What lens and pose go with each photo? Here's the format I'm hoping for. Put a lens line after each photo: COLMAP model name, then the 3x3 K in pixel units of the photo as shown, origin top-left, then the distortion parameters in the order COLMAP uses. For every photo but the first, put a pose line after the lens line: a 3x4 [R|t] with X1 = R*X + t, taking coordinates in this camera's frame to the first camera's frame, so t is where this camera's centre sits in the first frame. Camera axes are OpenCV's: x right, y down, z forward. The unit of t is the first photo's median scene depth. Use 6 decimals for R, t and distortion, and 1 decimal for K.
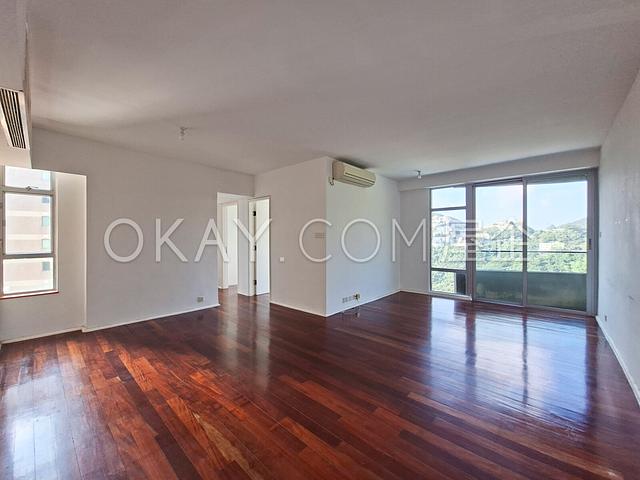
lens RADIAL K [[262.4, 0, 316.9], [0, 262.4, 240.9], [0, 0, 1]] dist [-0.001548, -0.000112]
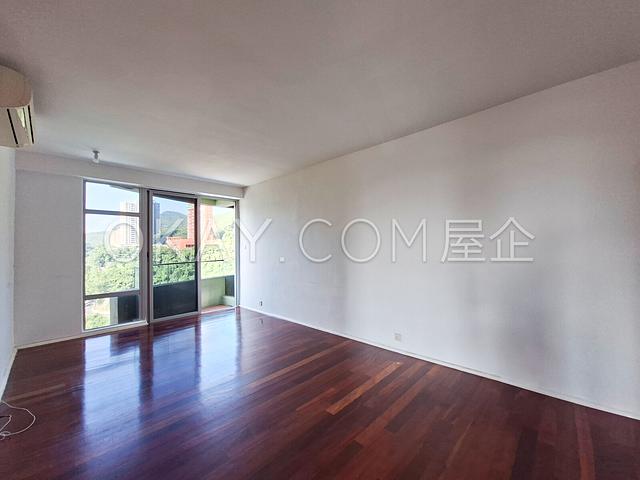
lens RADIAL K [[262.4, 0, 316.9], [0, 262.4, 240.9], [0, 0, 1]] dist [-0.001548, -0.000112]
pose [[0.020316, 0.043443, 0.998849, -0.234617], [0.029068, 0.998608, -0.044024, 0.008215], [-0.999371, 0.029929, 0.019025, 0.390090]]
